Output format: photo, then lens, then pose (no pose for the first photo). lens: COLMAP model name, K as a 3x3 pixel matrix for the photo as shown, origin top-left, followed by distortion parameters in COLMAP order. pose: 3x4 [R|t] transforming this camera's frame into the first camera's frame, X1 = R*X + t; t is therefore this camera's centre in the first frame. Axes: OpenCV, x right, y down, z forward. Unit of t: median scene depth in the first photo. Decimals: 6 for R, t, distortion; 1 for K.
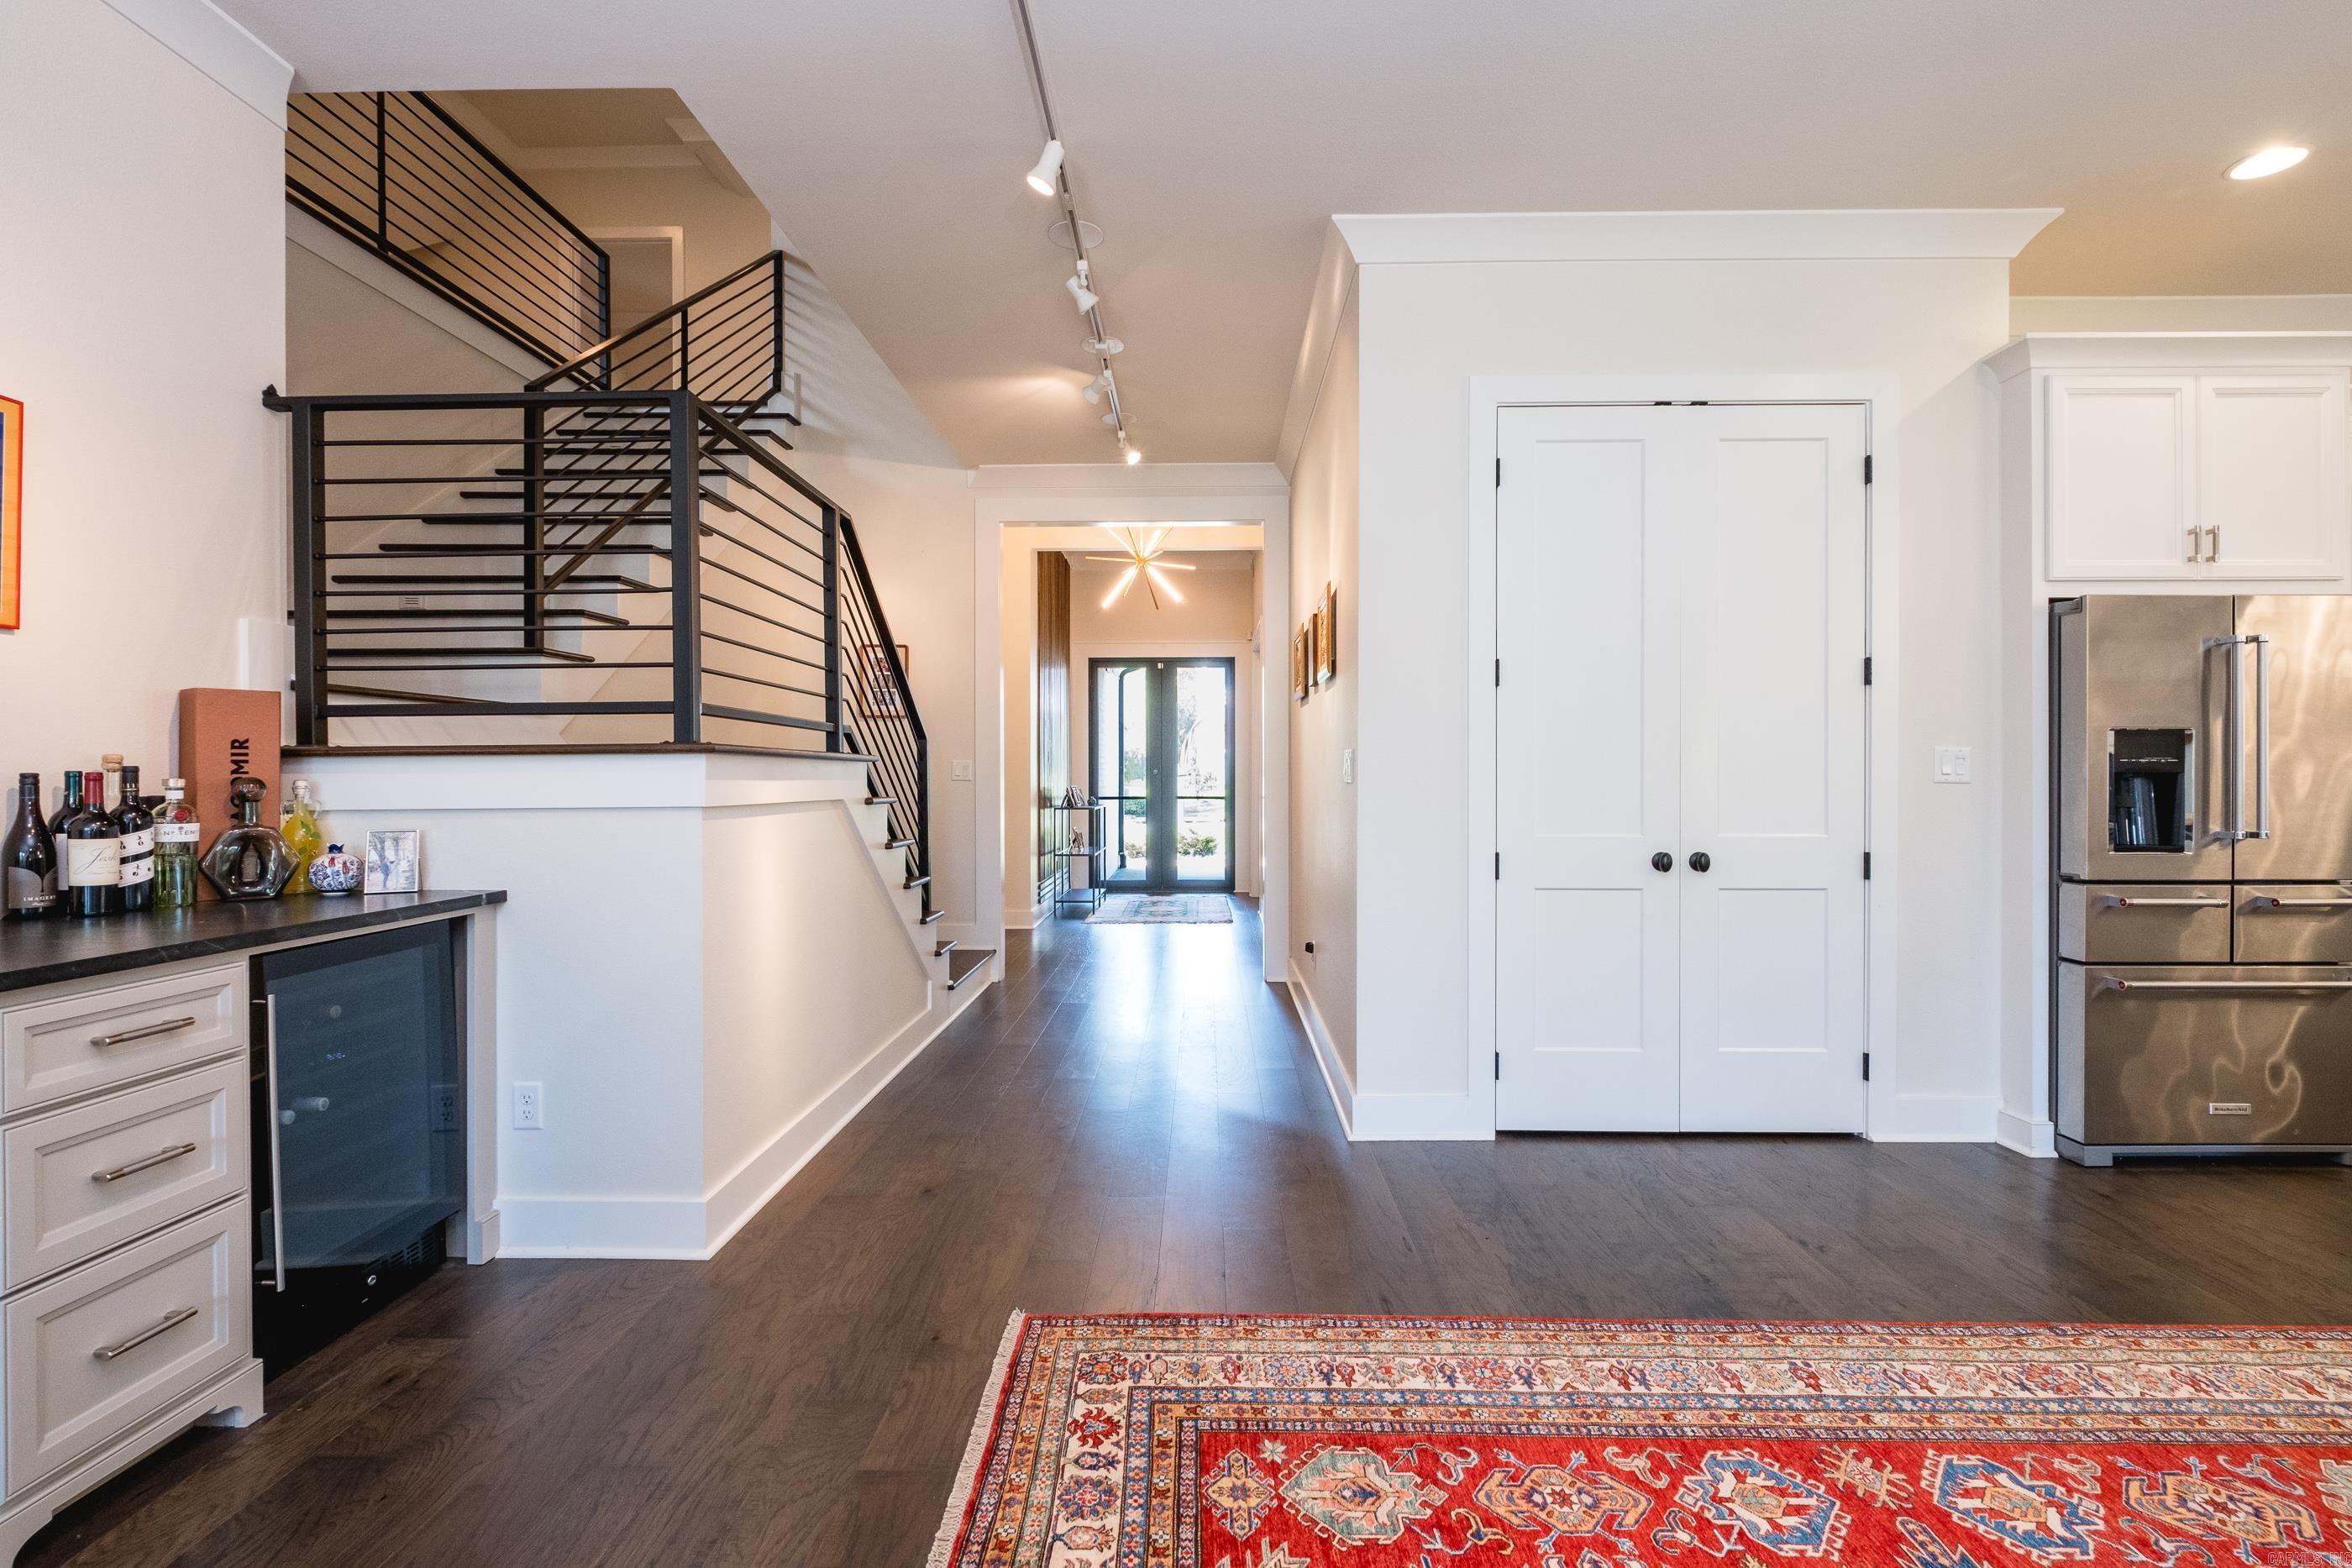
lens RADIAL K [[1058.6, 0, 1177.8], [0, 1058.6, 778.2], [0, 0, 1]] dist [0.001311, -0.000533]
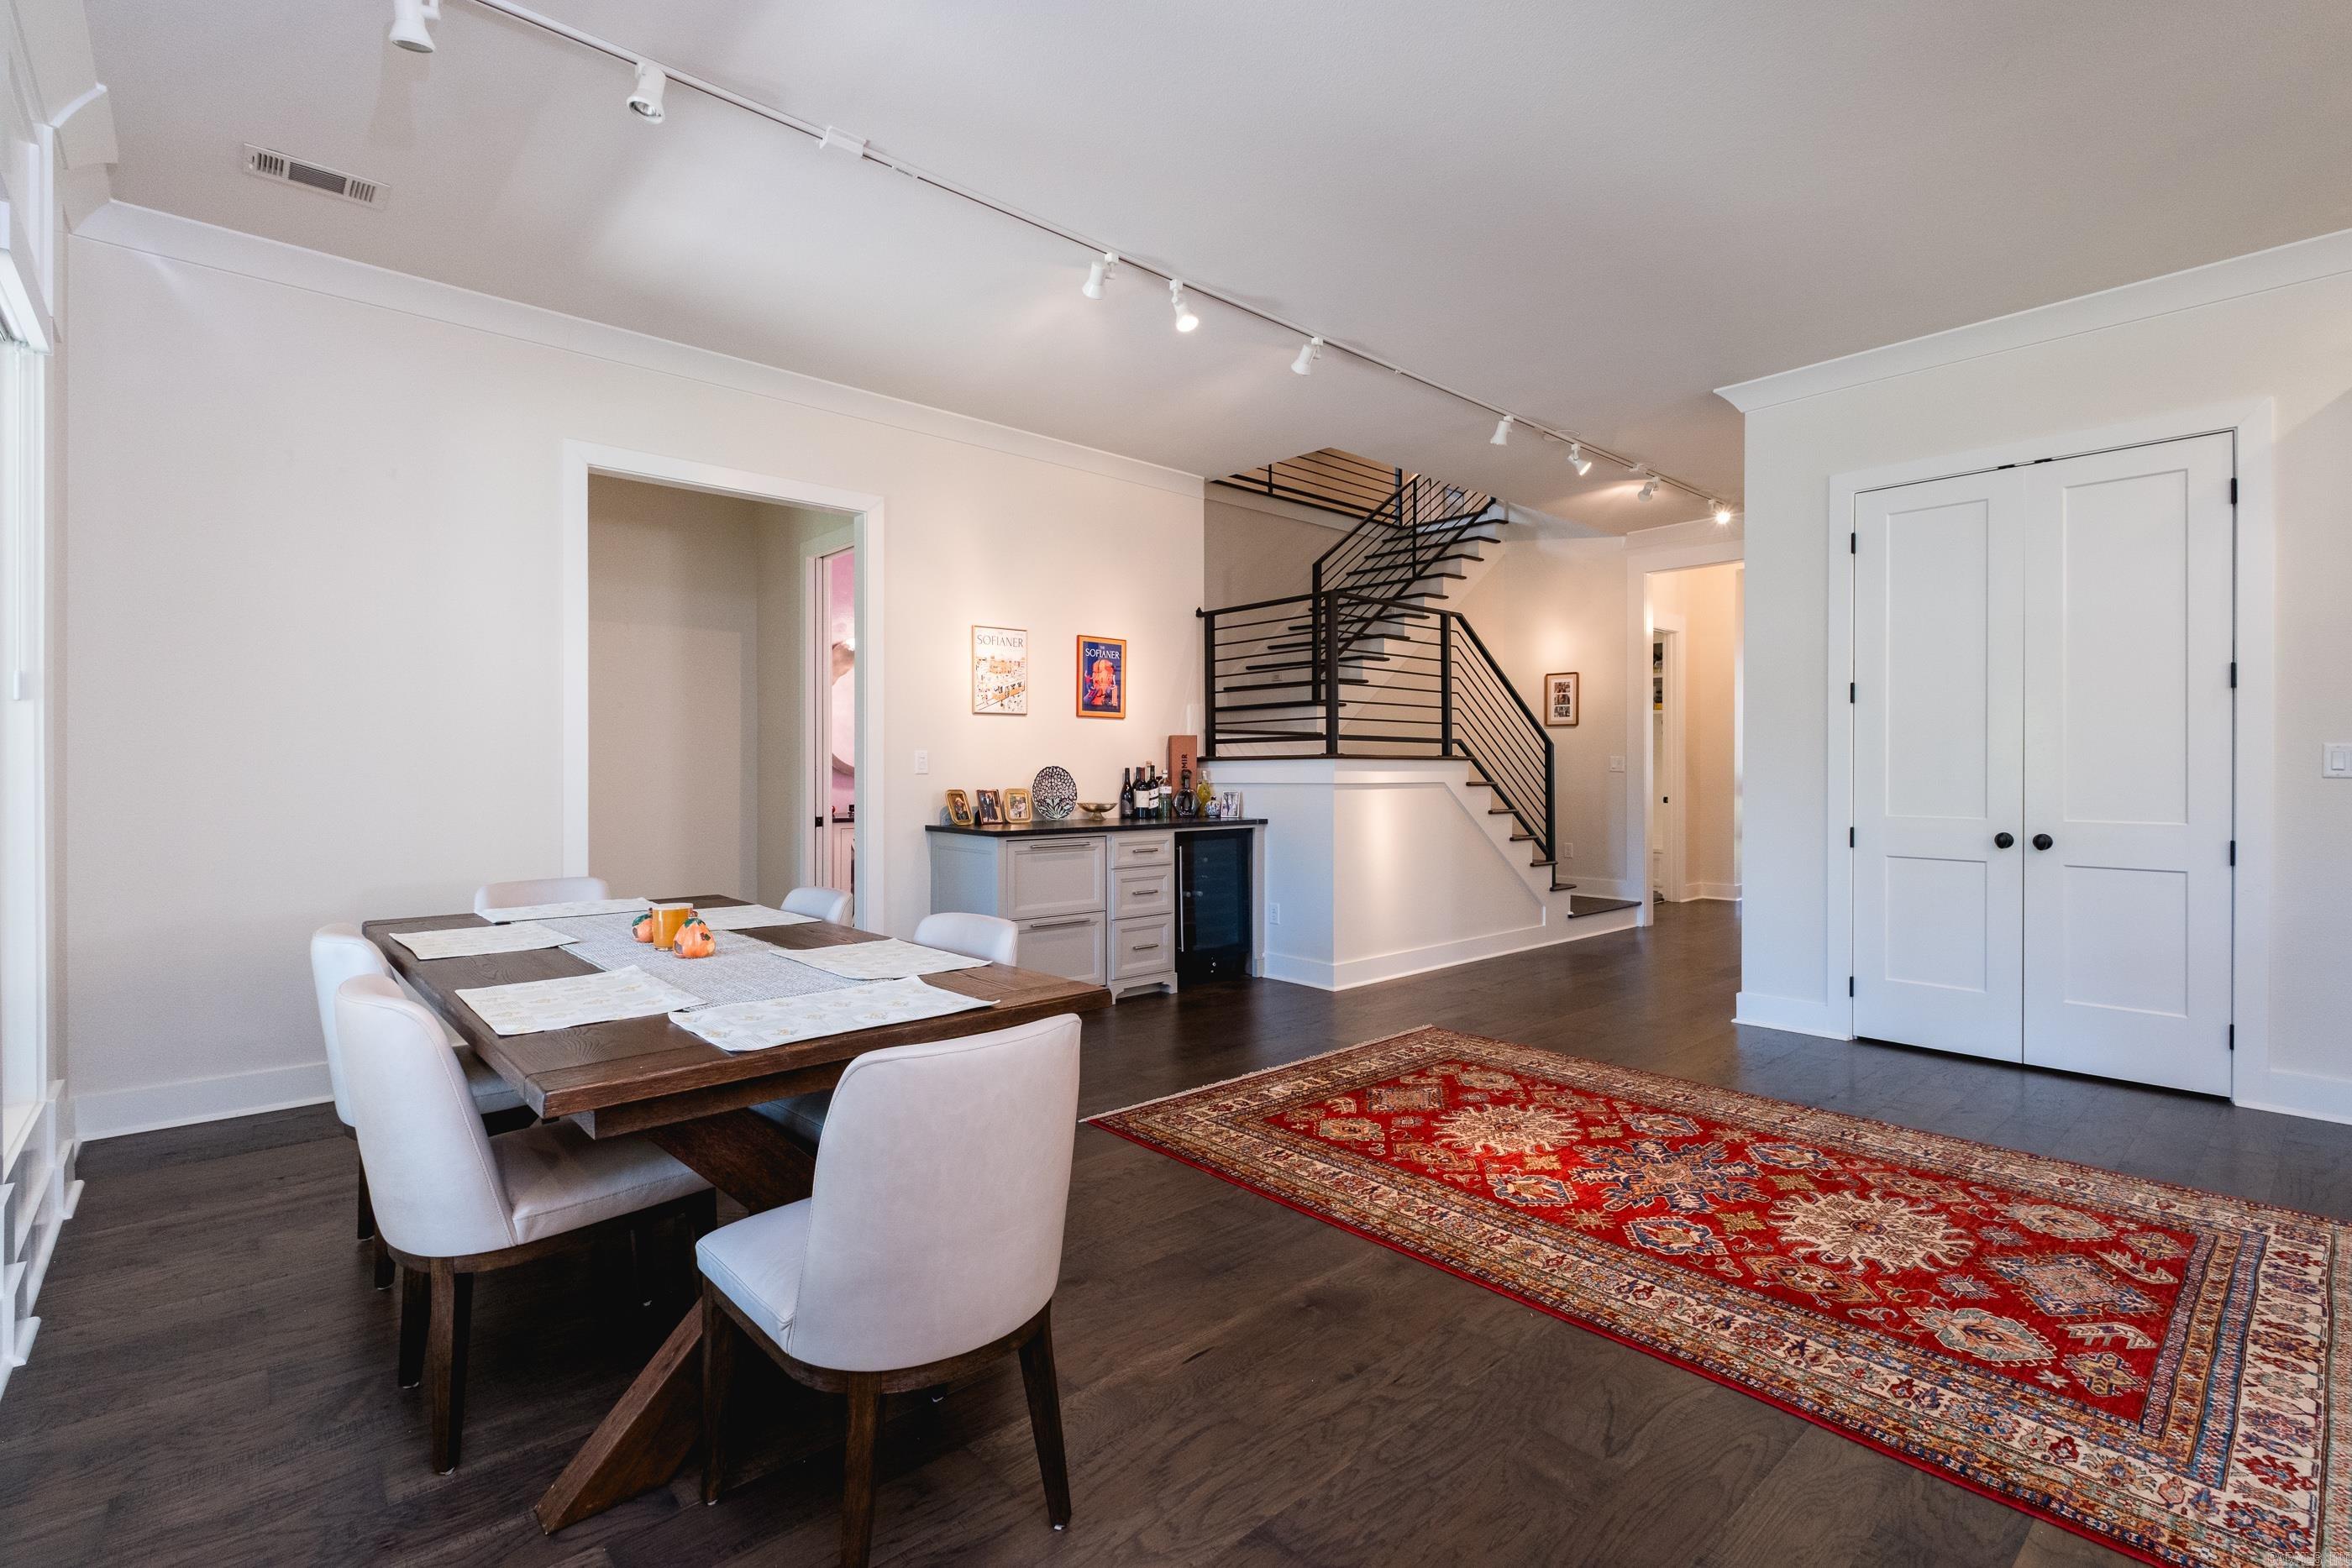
lens RADIAL K [[1078.1, 0, 1176.0], [0, 1078.1, 784.0], [0, 0, 1]] dist [-0.016312, -0.000394]
pose [[0.674063, 0.012068, -0.738576, 0.955612], [-0.002698, 0.999900, 0.013876, -0.001636], [0.738669, -0.007361, 0.674028, -0.718644]]
